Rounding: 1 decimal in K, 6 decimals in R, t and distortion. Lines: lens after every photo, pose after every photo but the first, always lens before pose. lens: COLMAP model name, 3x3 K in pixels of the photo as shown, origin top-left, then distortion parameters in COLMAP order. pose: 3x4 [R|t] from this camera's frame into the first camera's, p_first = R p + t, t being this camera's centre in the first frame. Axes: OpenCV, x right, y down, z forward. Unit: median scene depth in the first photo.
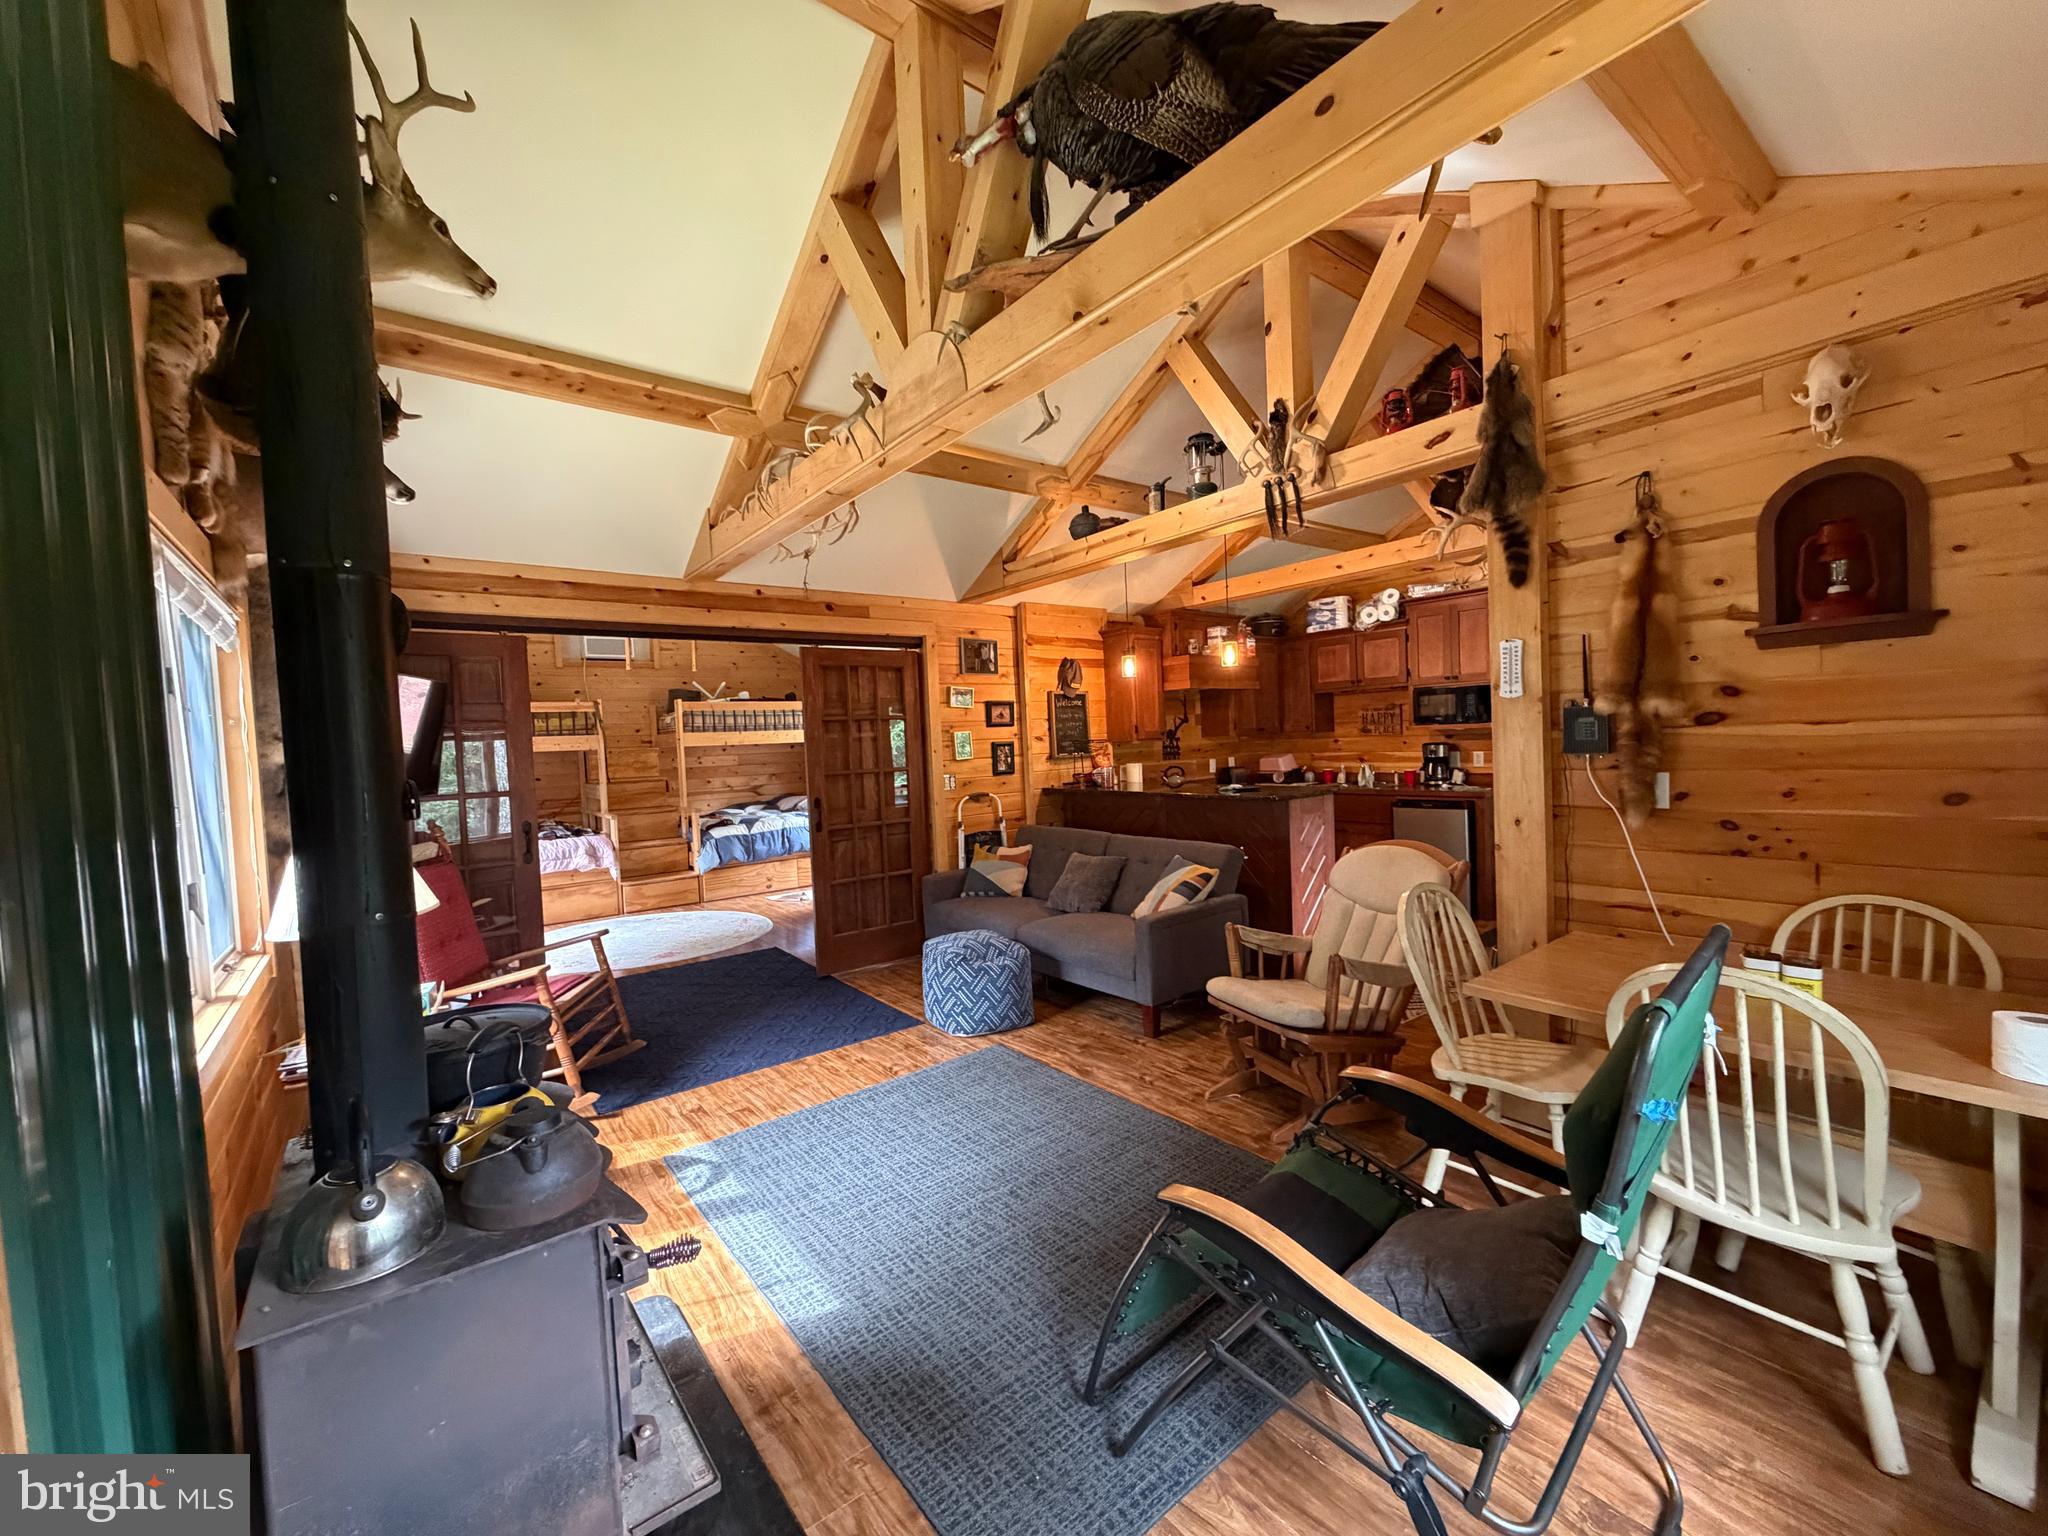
lens RADIAL K [[812.6, 0, 1016.8], [0, 812.6, 771.1], [0, 0, 1]] dist [-0.001227, -0.000051]
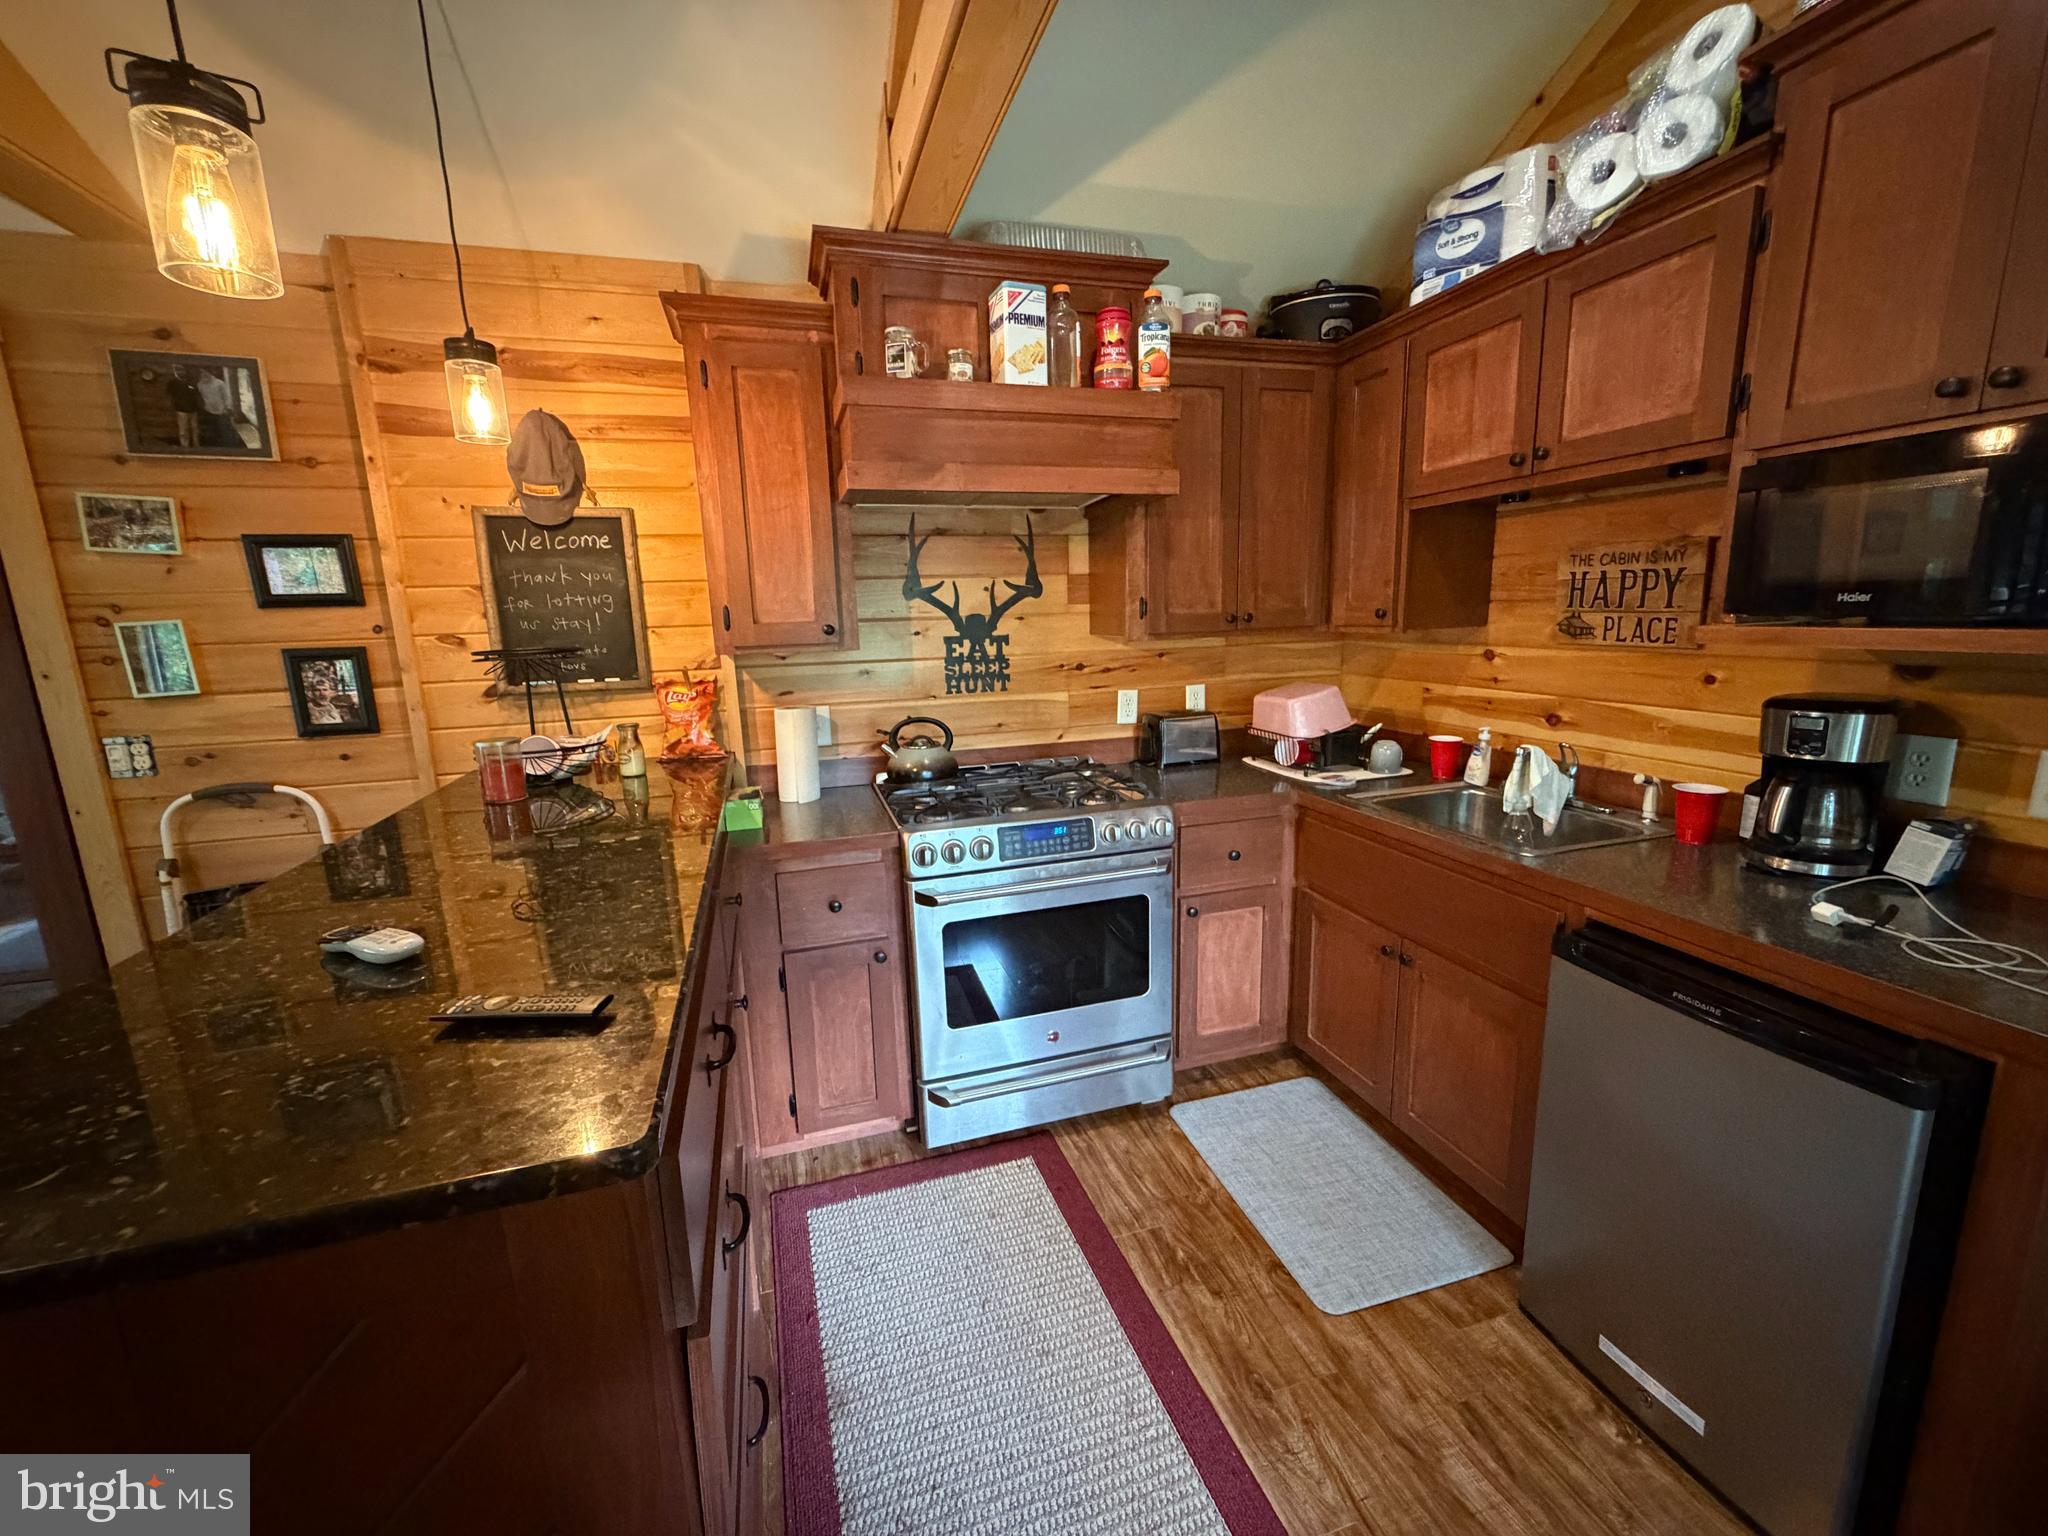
lens RADIAL K [[814.8, 0, 1016.6], [0, 814.8, 769.3], [0, 0, 1]] dist [0.000314, -0.000340]
pose [[0.932248, 0.086503, -0.351328, 0.376976], [-0.026935, 0.984898, 0.171028, -0.048612], [0.360817, -0.149977, 0.920499, 0.687776]]
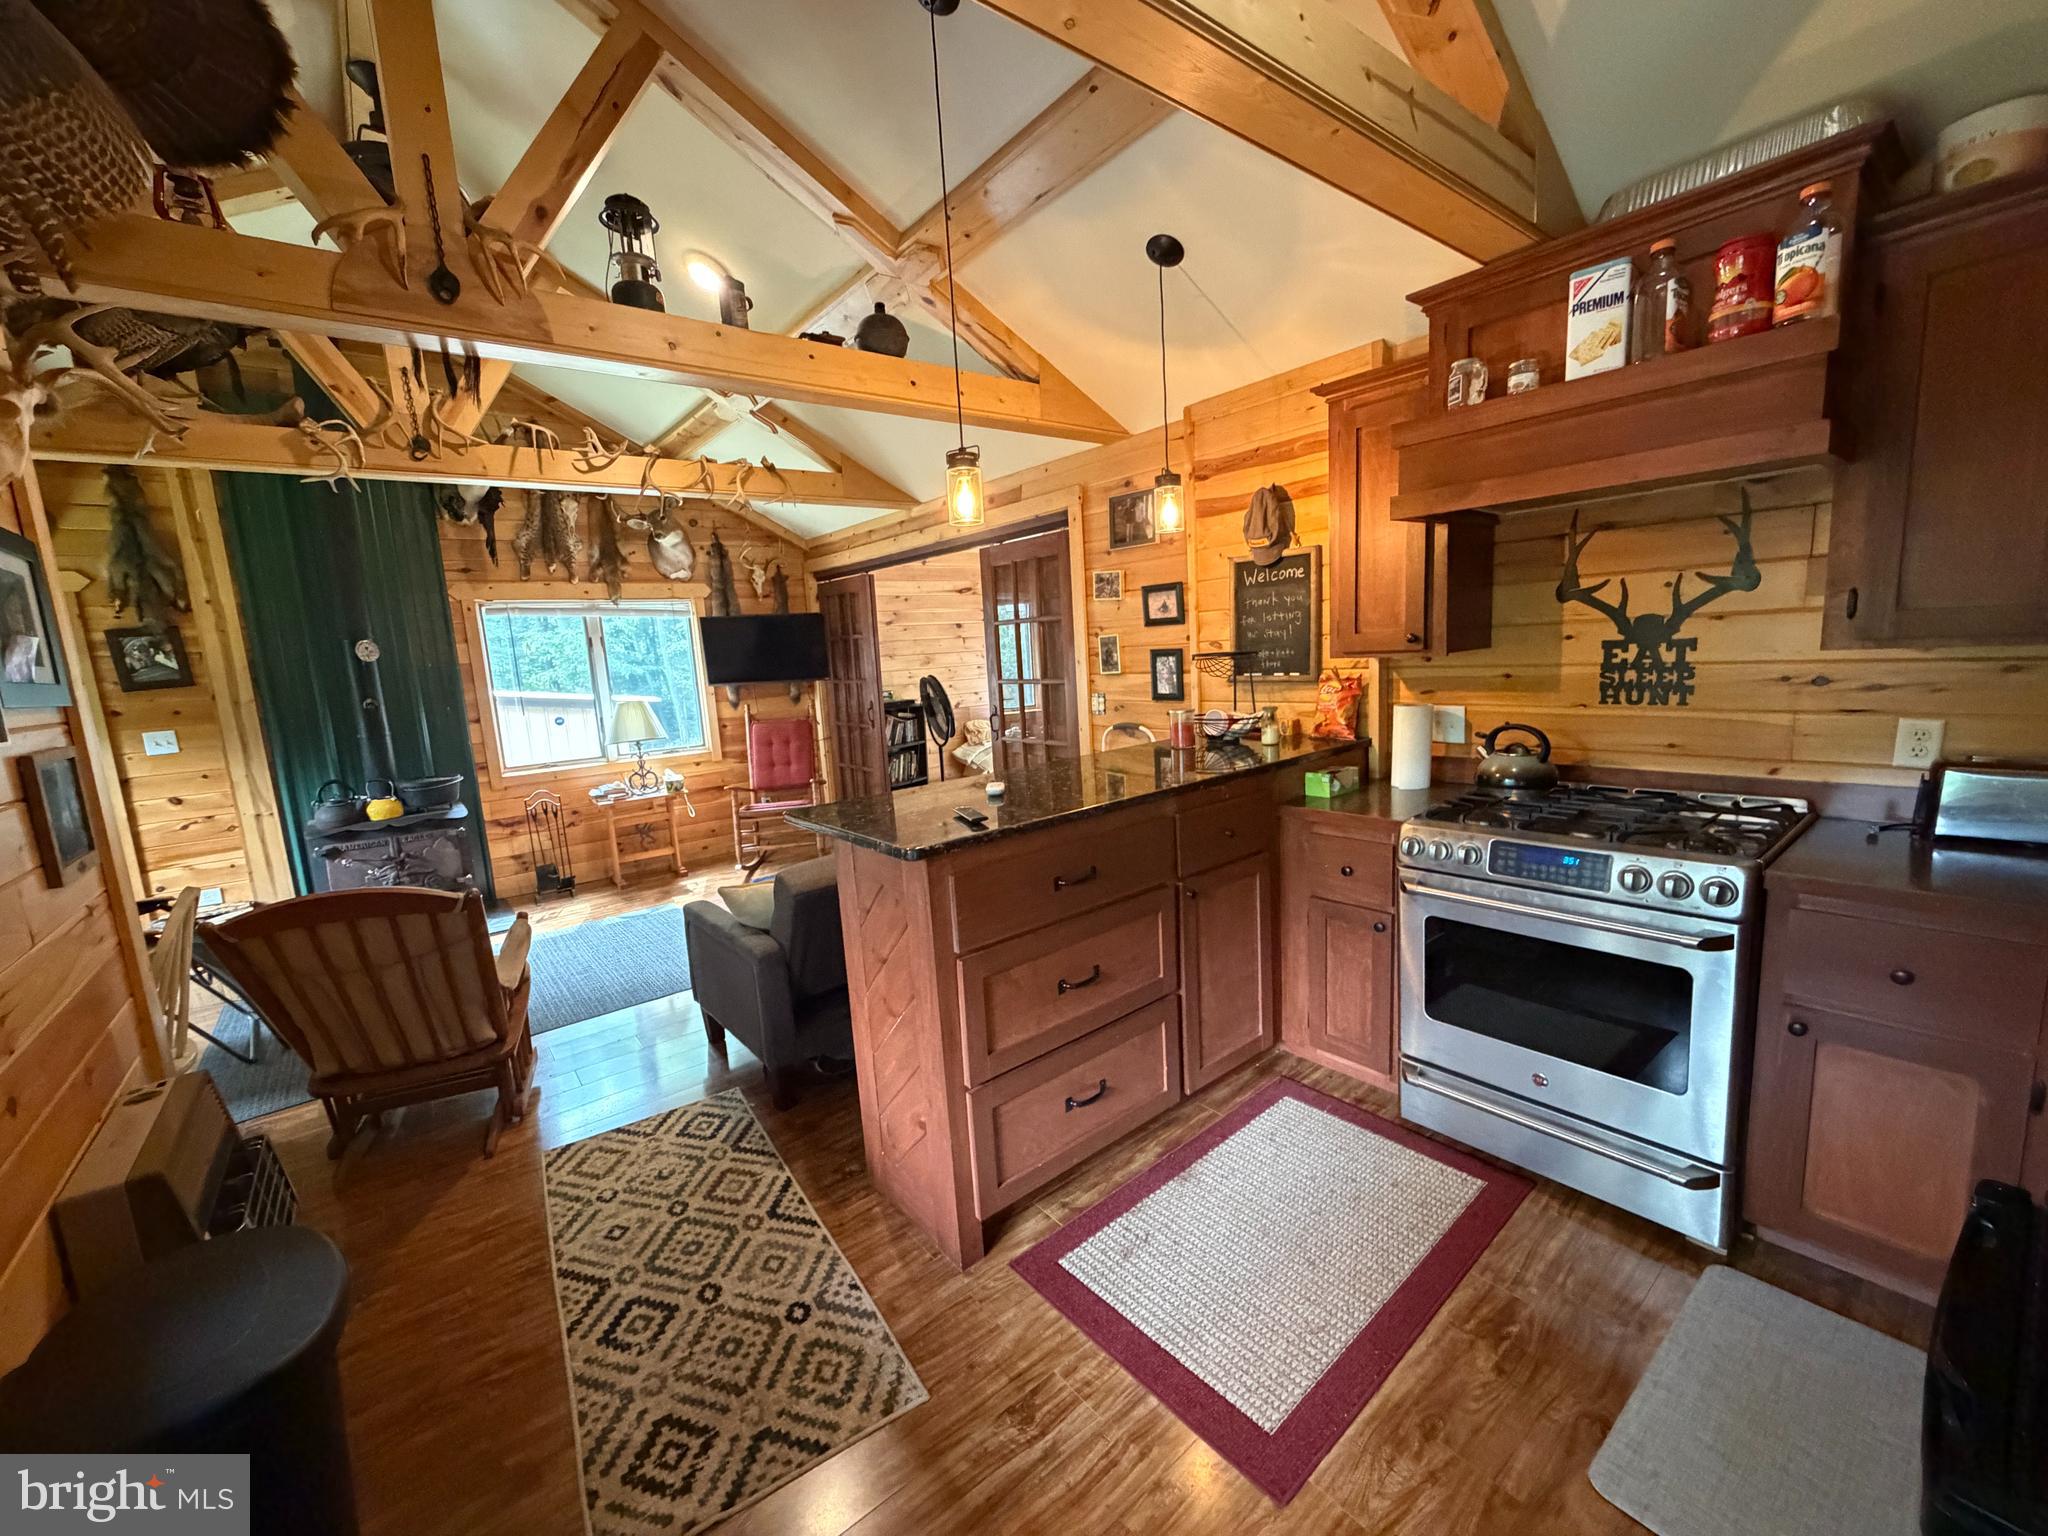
lens RADIAL K [[814.8, 0, 1016.6], [0, 814.8, 769.3], [0, 0, 1]] dist [0.000314, -0.000340]
pose [[0.009296, 0.196519, -0.980456, 0.569236], [0.022952, 0.980198, 0.196685, -0.065205], [0.999693, -0.024331, 0.004602, 0.792691]]
